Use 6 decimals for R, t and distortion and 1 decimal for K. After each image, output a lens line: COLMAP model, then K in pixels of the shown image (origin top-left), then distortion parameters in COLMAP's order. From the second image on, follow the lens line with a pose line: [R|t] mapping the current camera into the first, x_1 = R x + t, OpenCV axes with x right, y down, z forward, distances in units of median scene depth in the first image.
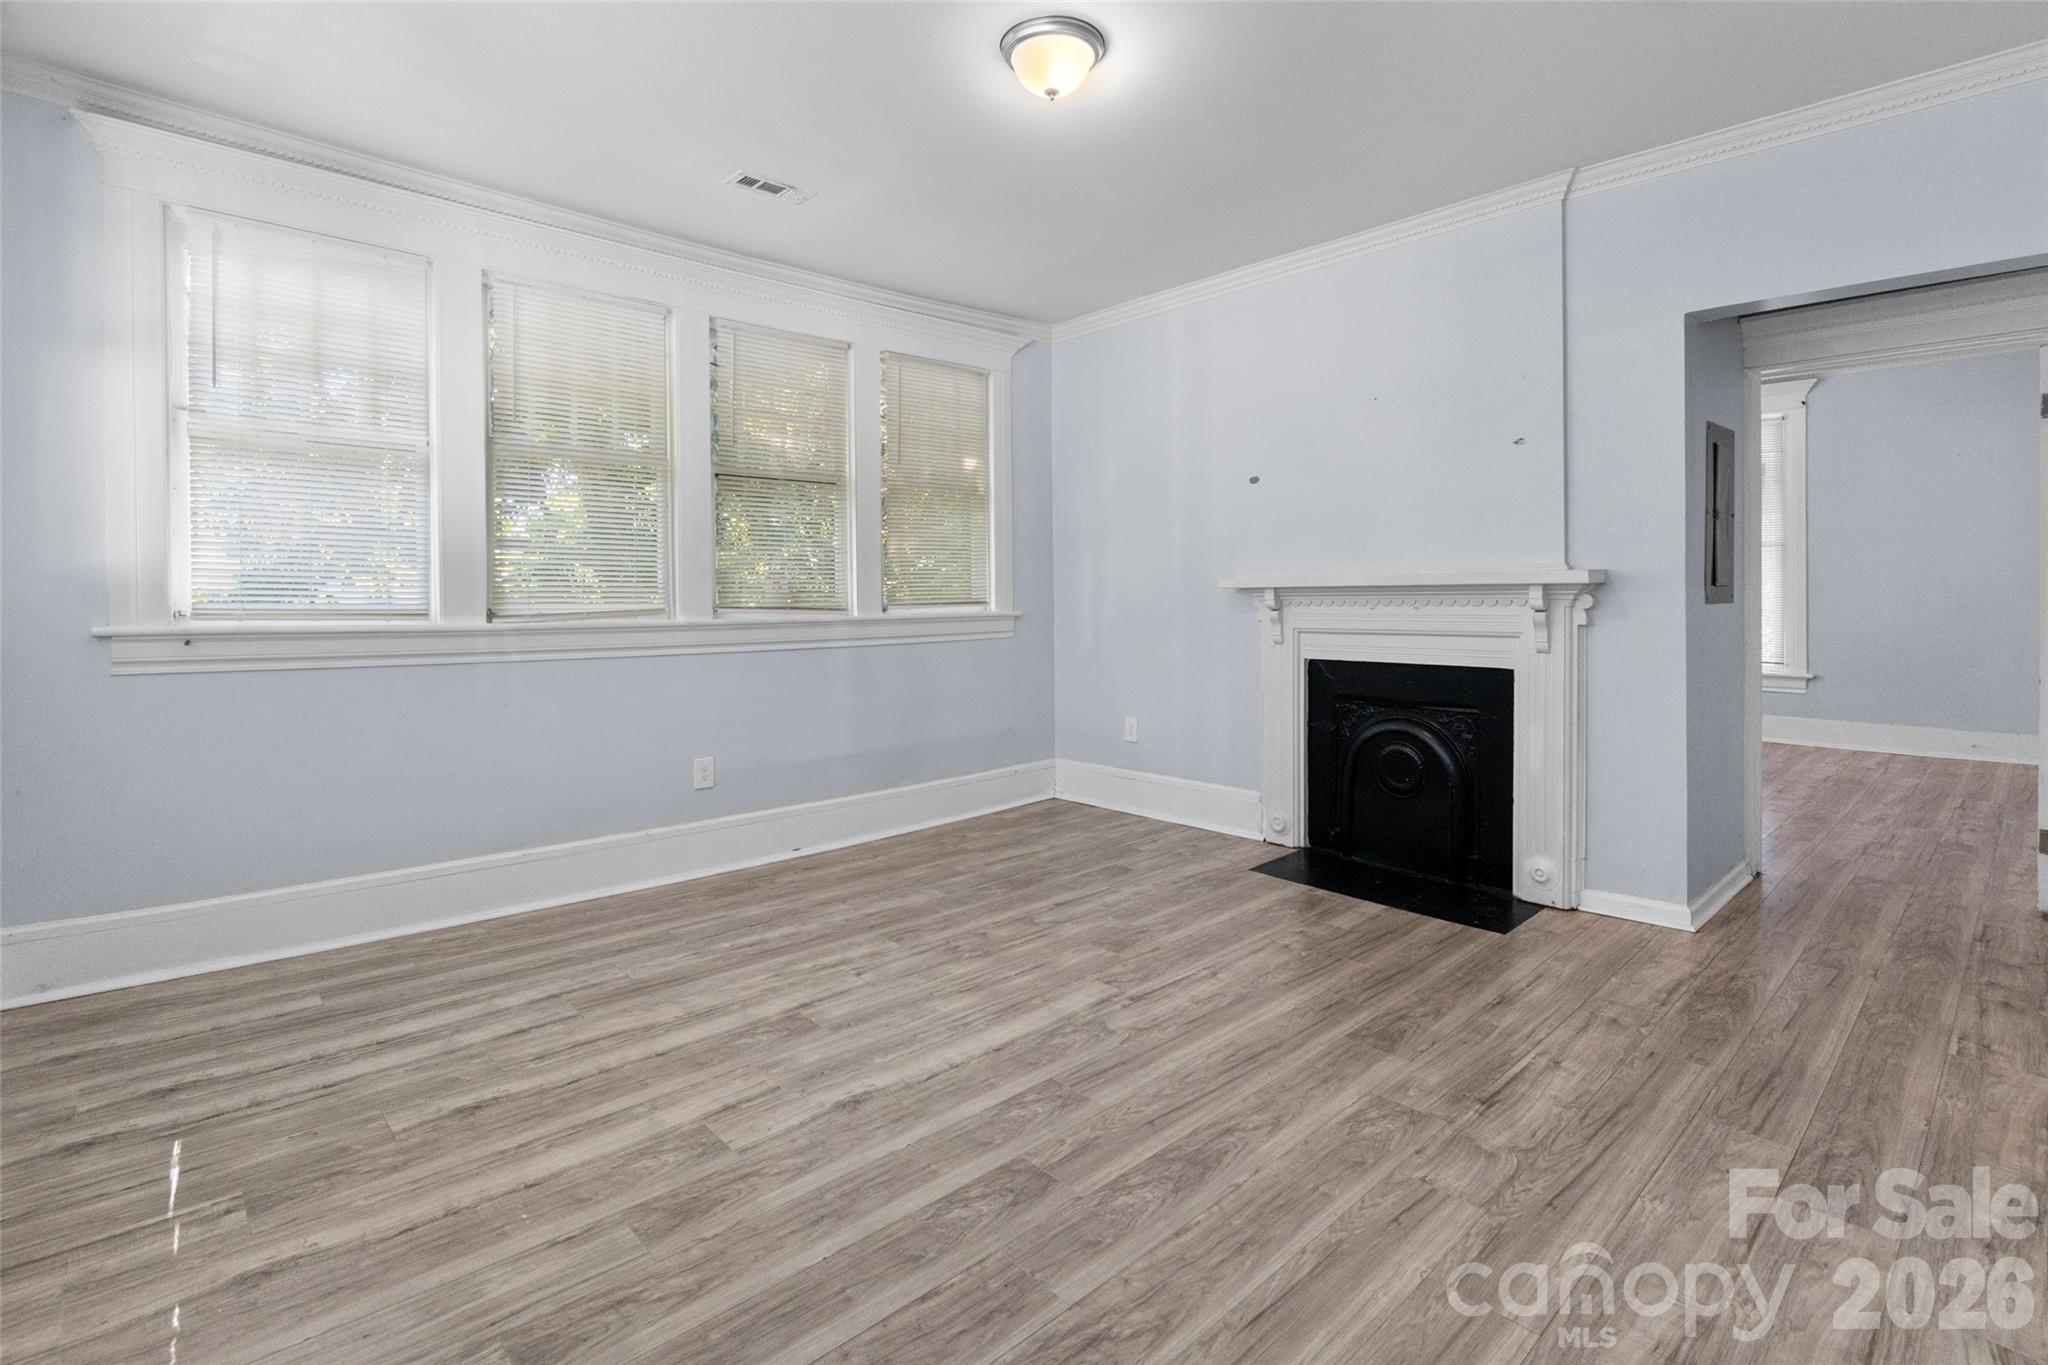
lens RADIAL K [[970.7, 0, 1025.8], [0, 970.7, 603.9], [0, 0, 1]] dist [-0.013148, 0.000299]
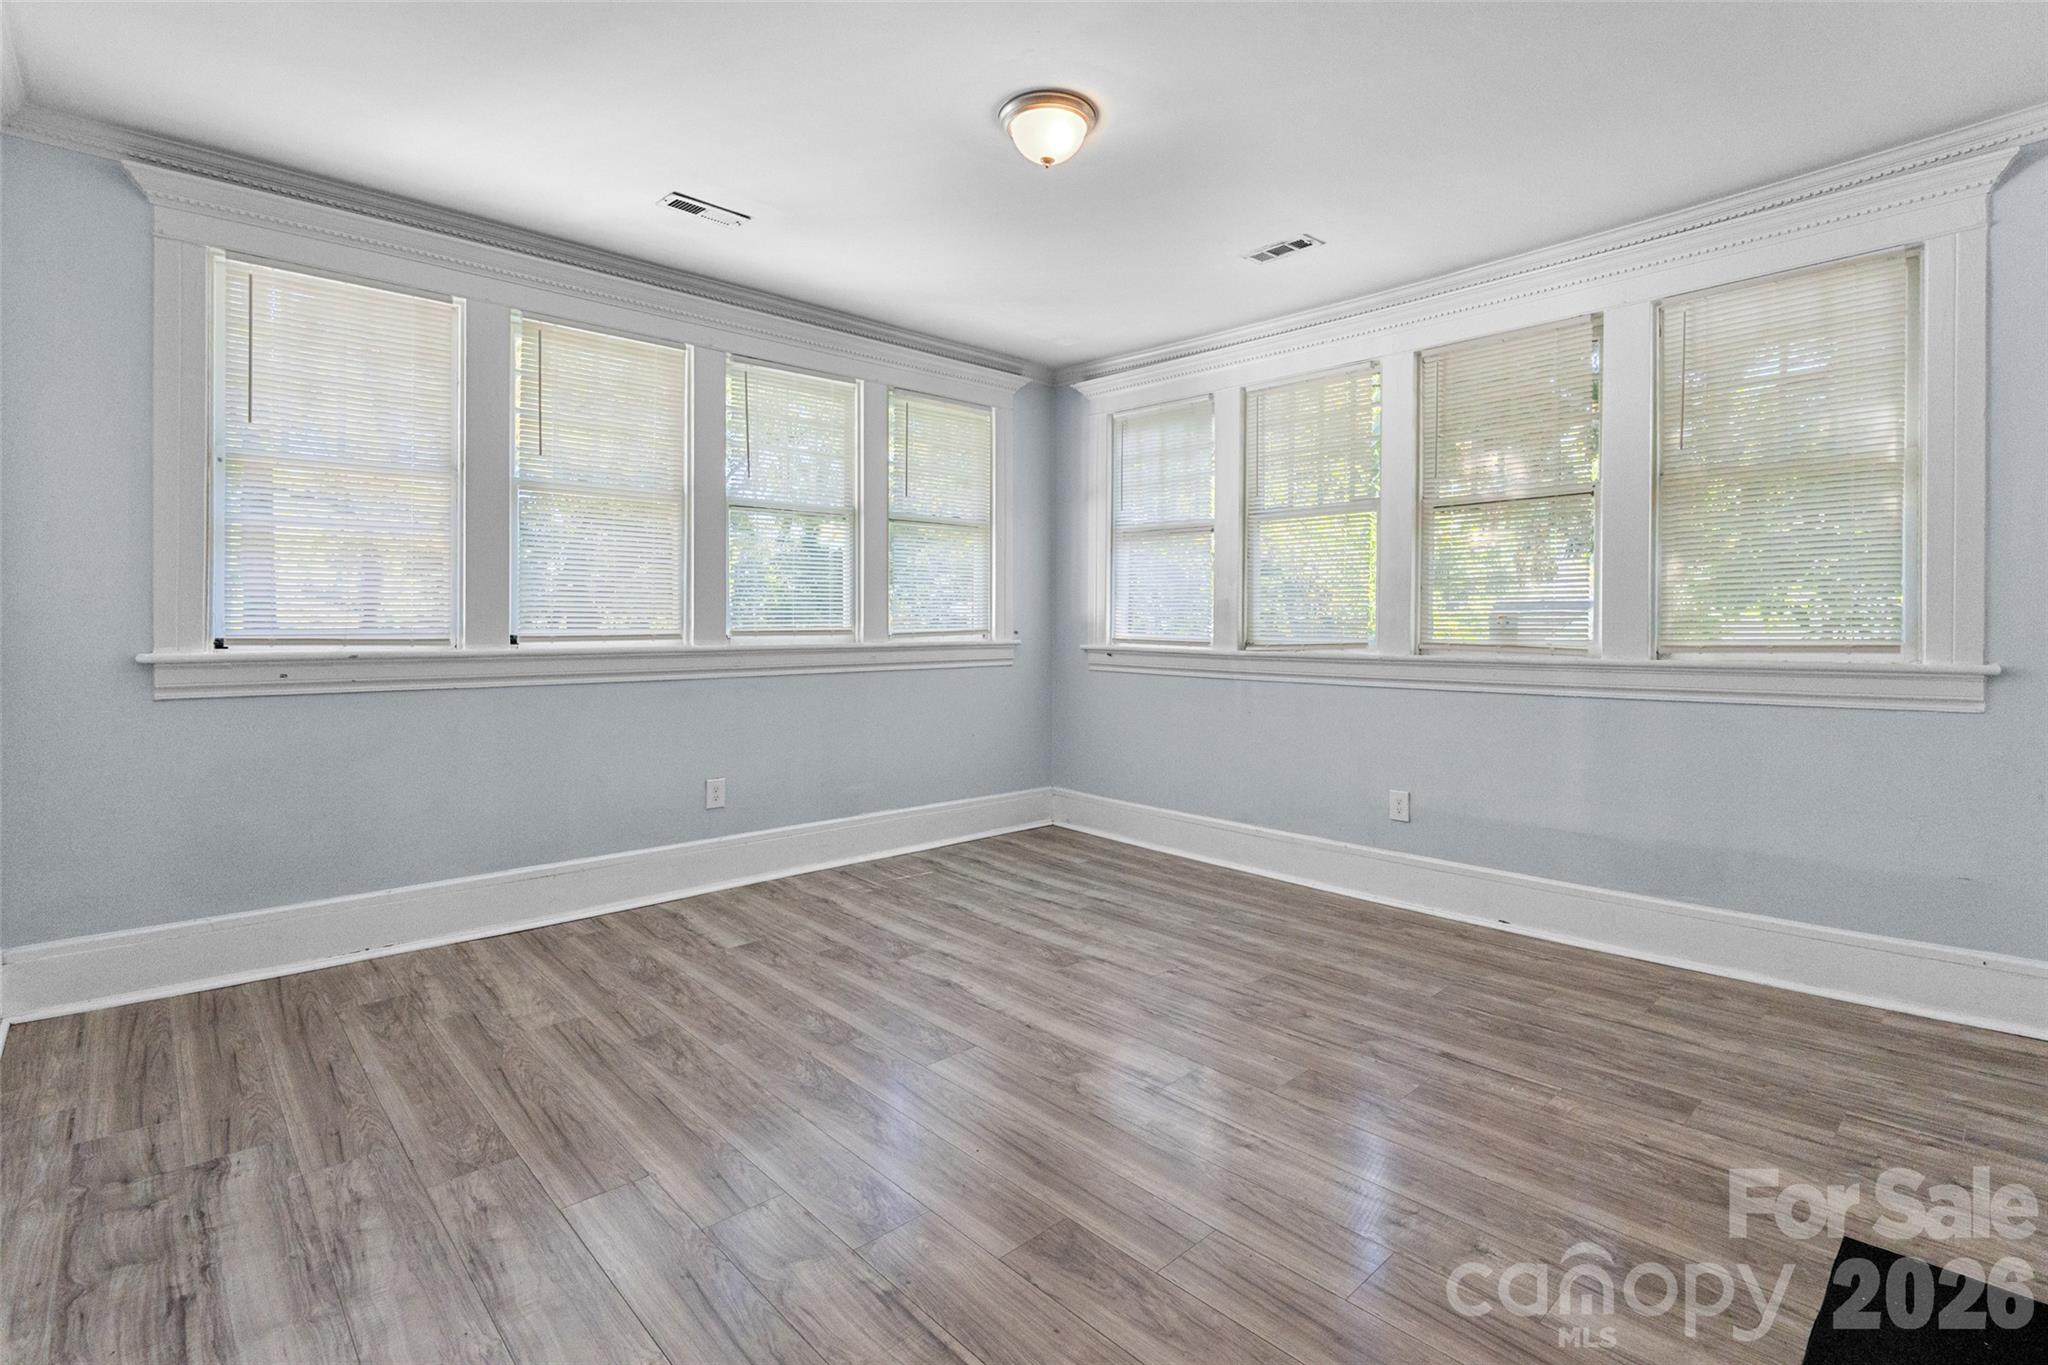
lens RADIAL K [[965.0, 0, 1024.8], [0, 965.0, 640.1], [0, 0, 1]] dist [-0.008460, 0.000051]
pose [[-0.002879, 0.016096, -0.999866, 0.962412], [-0.013979, 0.999772, 0.016135, -0.014438], [0.999898, 0.014024, -0.002653, 0.861274]]
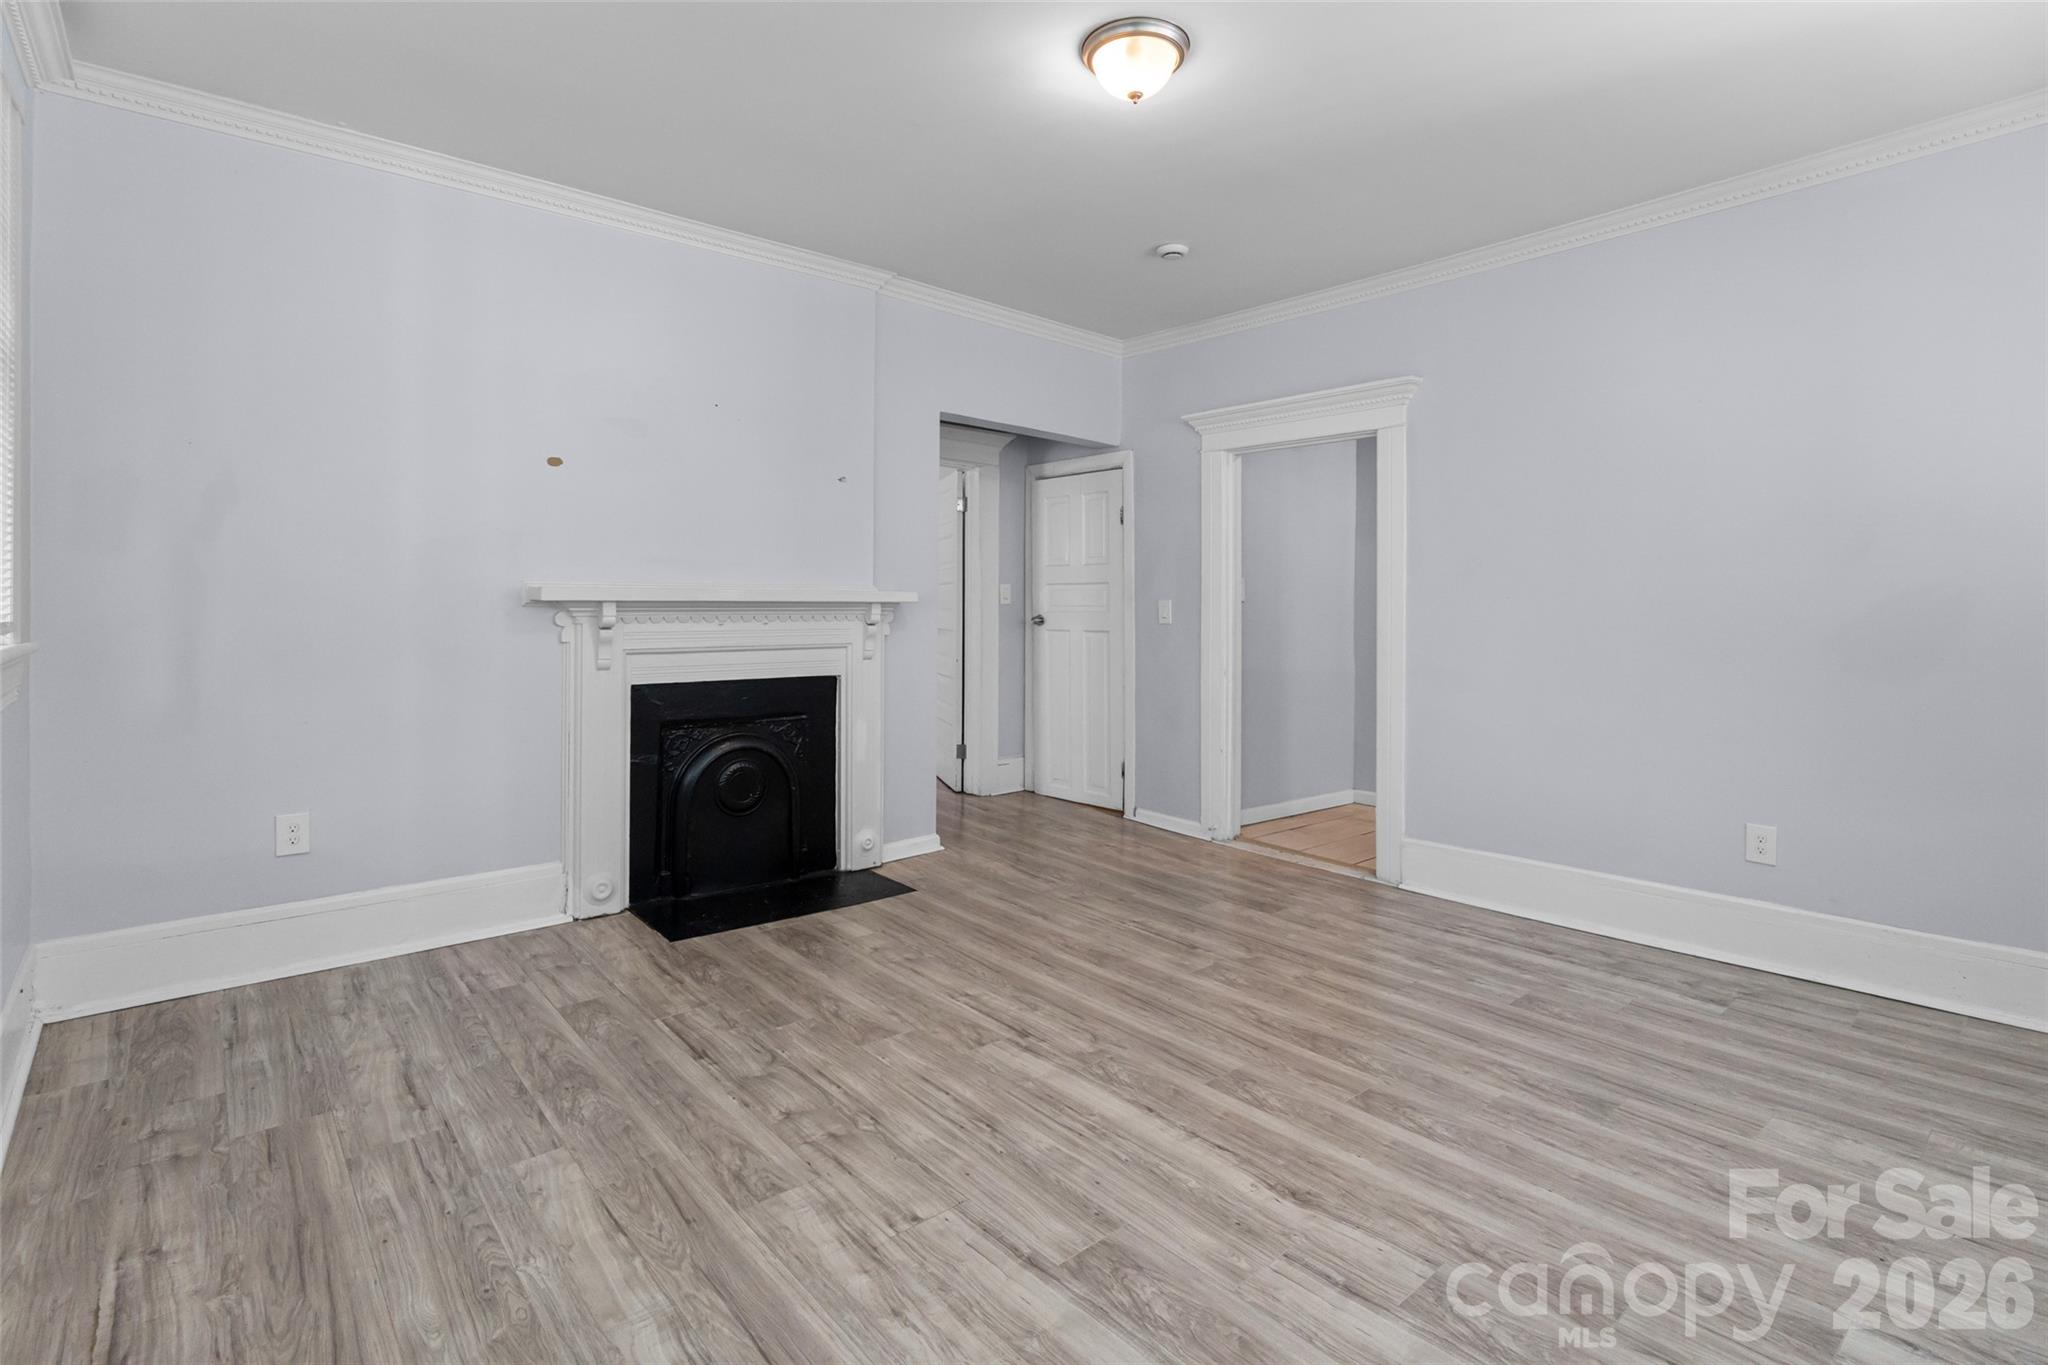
lens RADIAL K [[962.3, 0, 1026.4], [0, 962.3, 582.4], [0, 0, 1]] dist [-0.002059, -0.007803]
pose [[0.041281, 0.030889, 0.998670, -0.831592], [0.002768, 0.999515, -0.031029, -0.009650], [-0.999144, 0.004045, 0.041175, 0.935149]]
